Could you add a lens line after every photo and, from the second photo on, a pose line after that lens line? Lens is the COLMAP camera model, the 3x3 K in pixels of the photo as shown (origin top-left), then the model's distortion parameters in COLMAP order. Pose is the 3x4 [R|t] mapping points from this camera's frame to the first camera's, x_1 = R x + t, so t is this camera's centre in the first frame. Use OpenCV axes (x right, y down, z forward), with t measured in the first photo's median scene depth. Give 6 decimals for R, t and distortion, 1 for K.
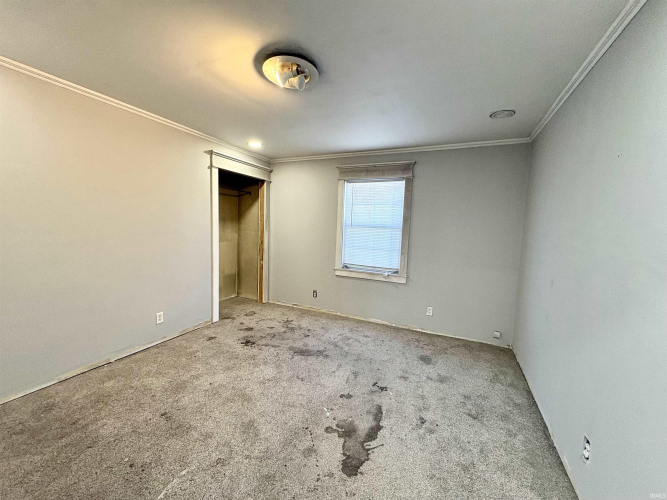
lens RADIAL K [[265.4, 0, 333.6], [0, 265.4, 249.7], [0, 0, 1]] dist [-0.001472, 0.000172]
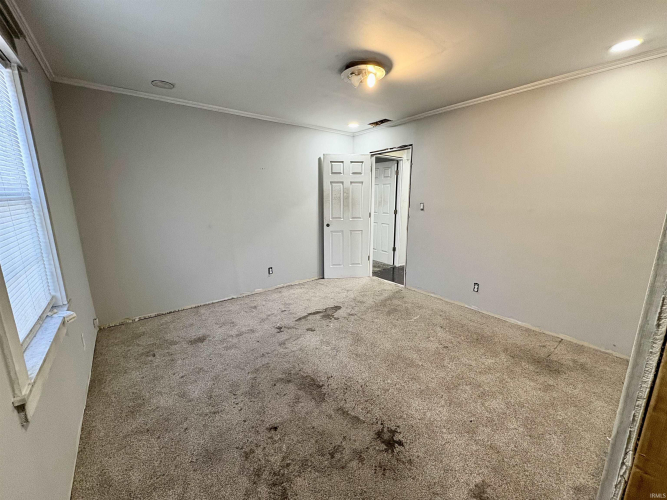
lens RADIAL K [[265.4, 0, 333.7], [0, 265.4, 249.2], [0, 0, 1]] dist [-0.001472, 0.000172]
pose [[-0.894396, -0.117741, 0.431502, -0.475526], [0.011655, 0.958267, 0.285636, -0.165785], [-0.447125, 0.260501, -0.855698, 1.634830]]
